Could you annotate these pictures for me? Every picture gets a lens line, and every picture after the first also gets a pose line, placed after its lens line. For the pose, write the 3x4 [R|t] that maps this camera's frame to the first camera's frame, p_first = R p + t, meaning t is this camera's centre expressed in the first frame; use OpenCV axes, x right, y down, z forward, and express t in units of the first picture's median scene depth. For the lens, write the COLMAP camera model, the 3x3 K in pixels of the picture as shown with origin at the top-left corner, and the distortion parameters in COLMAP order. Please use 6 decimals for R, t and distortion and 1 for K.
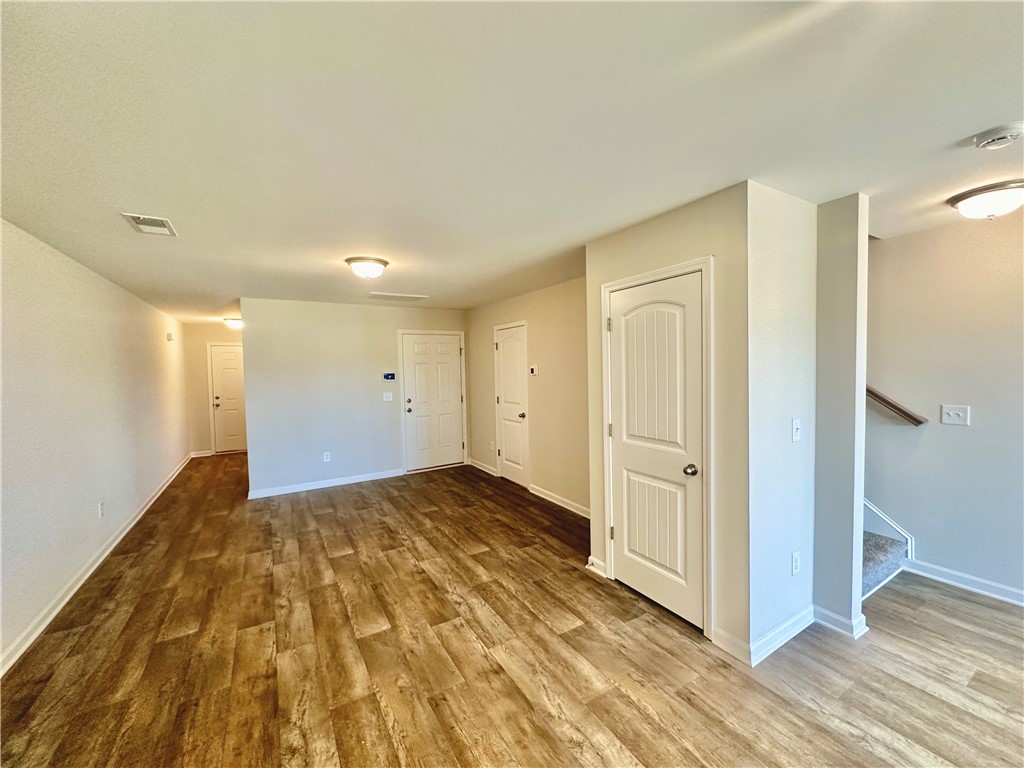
lens RADIAL K [[408.3, 0, 508.9], [0, 408.3, 379.6], [0, 0, 1]] dist [-0.000279, -0.000403]
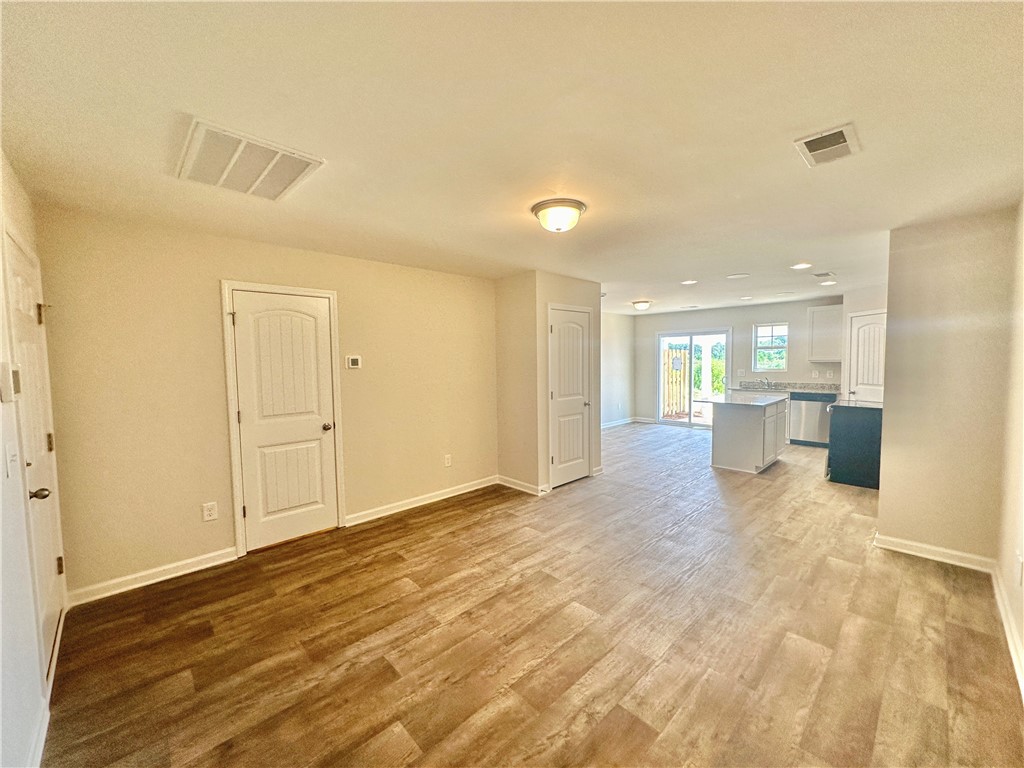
lens RADIAL K [[408.3, 0, 515.3], [0, 408.3, 378.7], [0, 0, 1]] dist [-0.000279, -0.000403]
pose [[-0.223210, -0.026522, 0.974410, -0.885207], [0.049727, 0.998018, 0.038556, -0.006004], [-0.973501, 0.057061, -0.221449, 1.040302]]
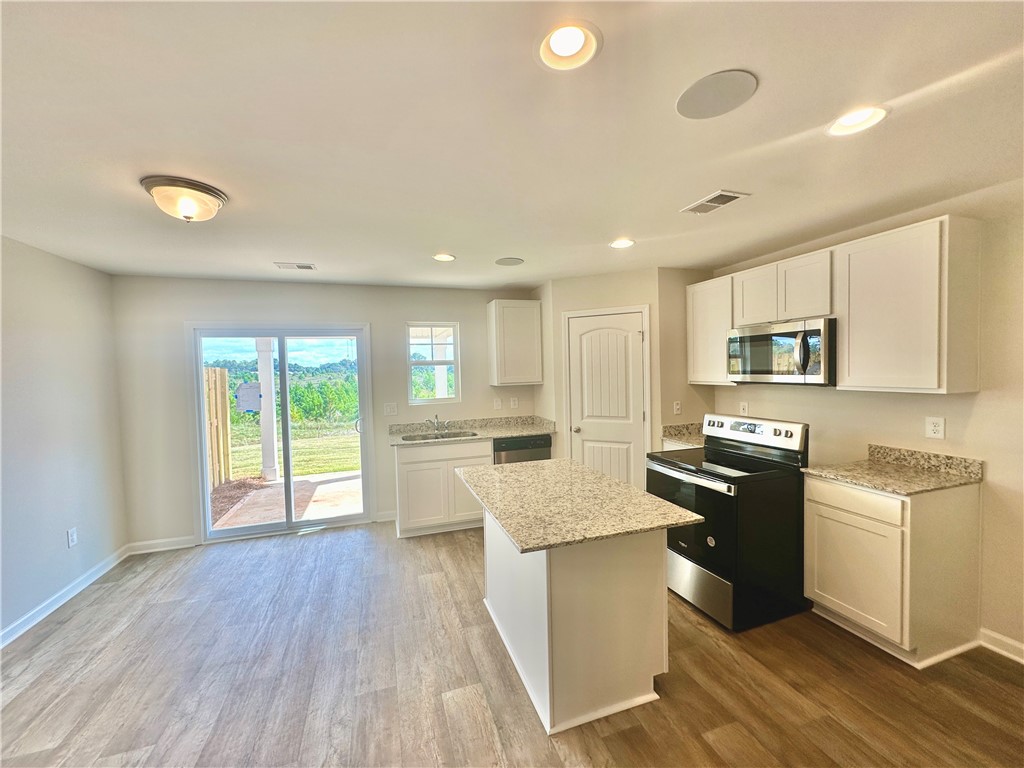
lens RADIAL K [[408.3, 0, 512.0], [0, 408.3, 385.4], [0, 0, 1]] dist [-0.000279, -0.000403]
pose [[-0.973695, 0.035105, 0.225136, -0.694023], [0.051498, 0.996399, 0.067358, -0.008720], [-0.221960, 0.077180, -0.971996, 0.948986]]
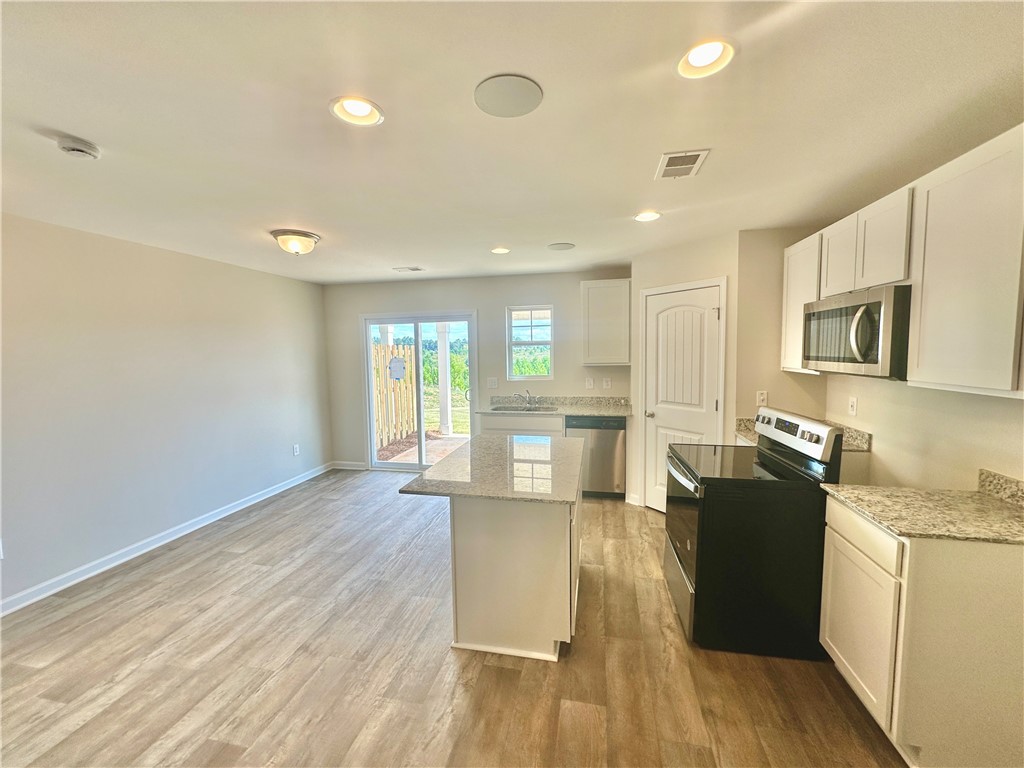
lens RADIAL K [[408.3, 0, 510.4], [0, 408.3, 385.1], [0, 0, 1]] dist [-0.000279, -0.000403]
pose [[-0.726944, -0.027555, 0.686144, -0.752705], [0.051784, 0.994150, 0.094787, -0.007212], [-0.684742, 0.104436, -0.721264, 0.931981]]
